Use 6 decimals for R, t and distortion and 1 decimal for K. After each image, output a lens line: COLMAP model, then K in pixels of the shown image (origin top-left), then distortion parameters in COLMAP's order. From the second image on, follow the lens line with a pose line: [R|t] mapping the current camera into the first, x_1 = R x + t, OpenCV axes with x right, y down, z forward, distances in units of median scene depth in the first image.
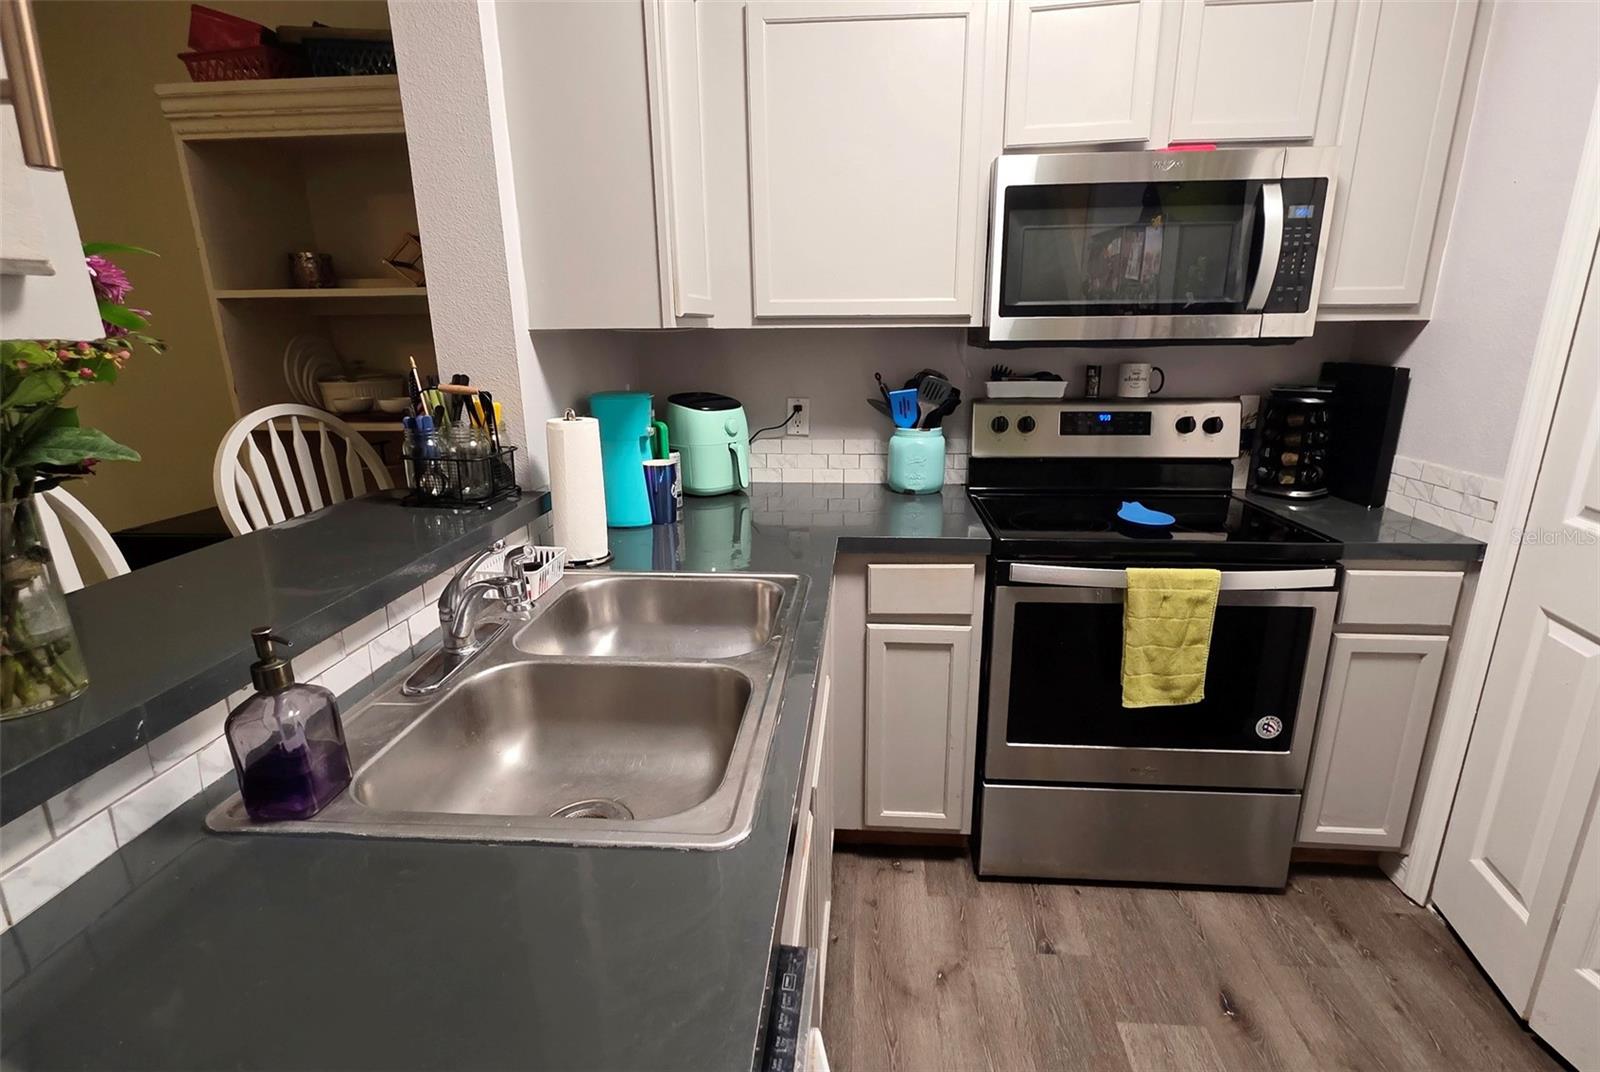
lens RADIAL K [[756.8, 0, 808.3], [0, 756.8, 537.3], [0, 0, 1]] dist [-0.001183, 0.000173]
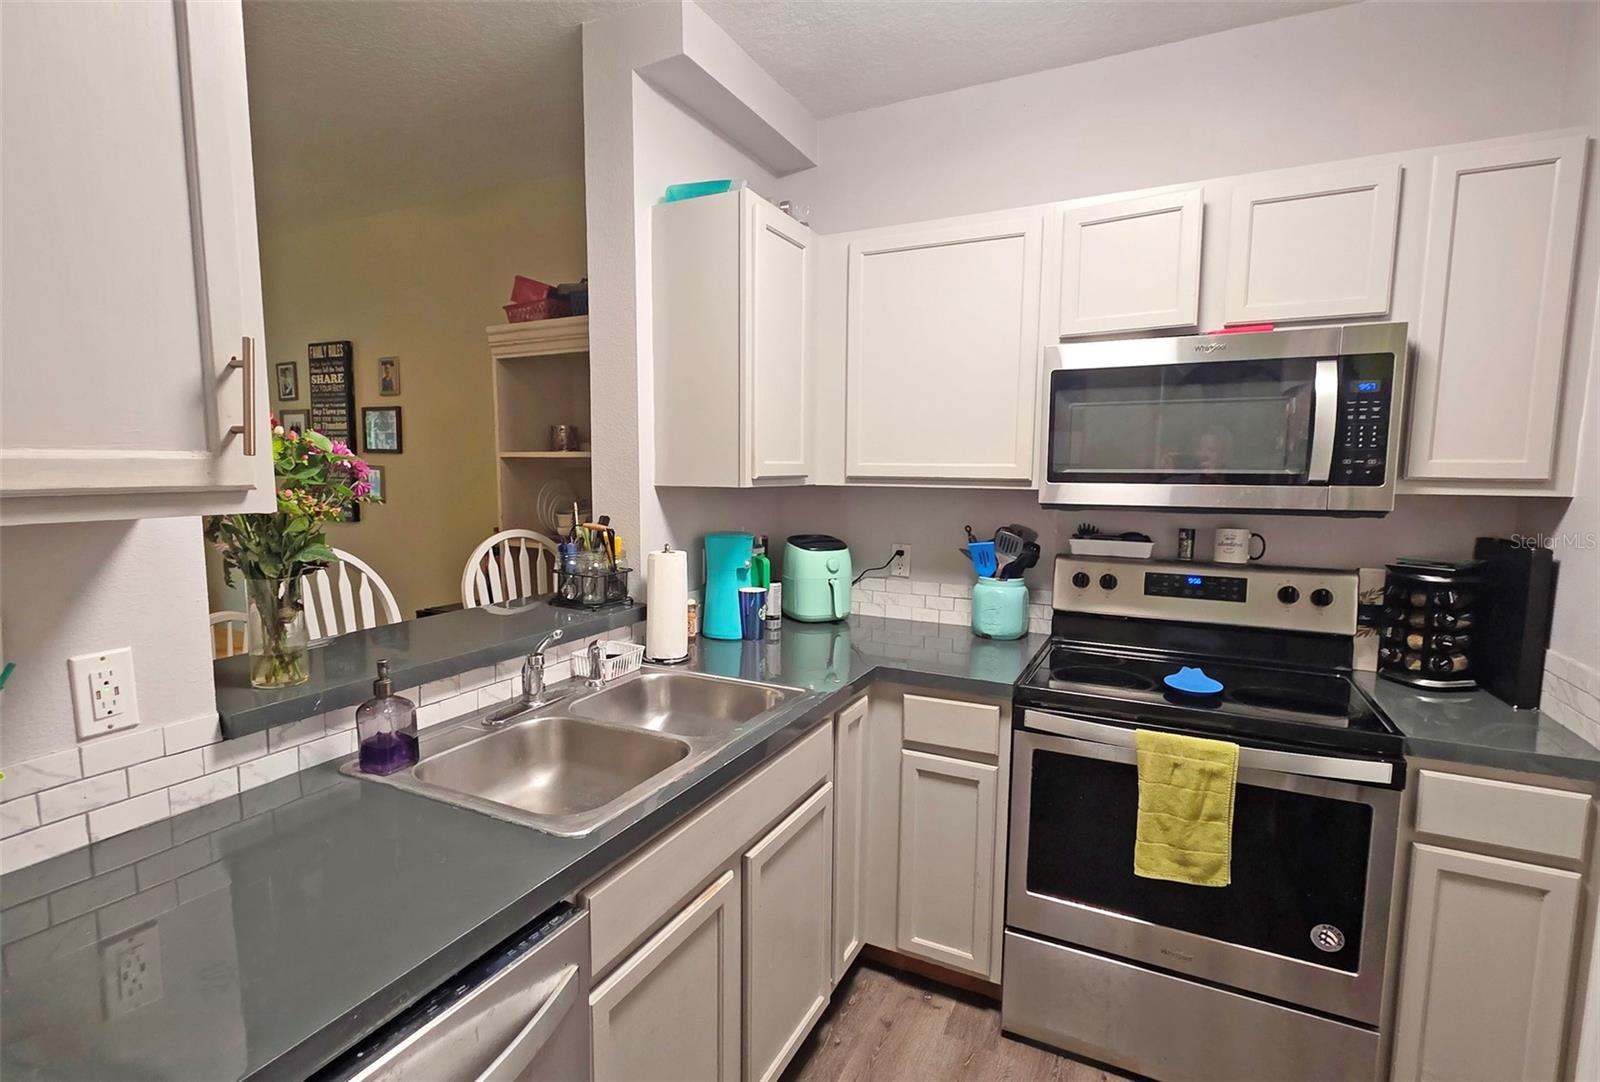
lens RADIAL K [[768.2, 0, 789.9], [0, 768.2, 544.2], [0, 0, 1]] dist [0.000859, -0.000668]
pose [[0.920834, 0.055110, -0.386040, 0.349858], [-0.118189, 0.982841, -0.141612, -0.001429], [0.371612, 0.176027, 0.911547, -0.140533]]
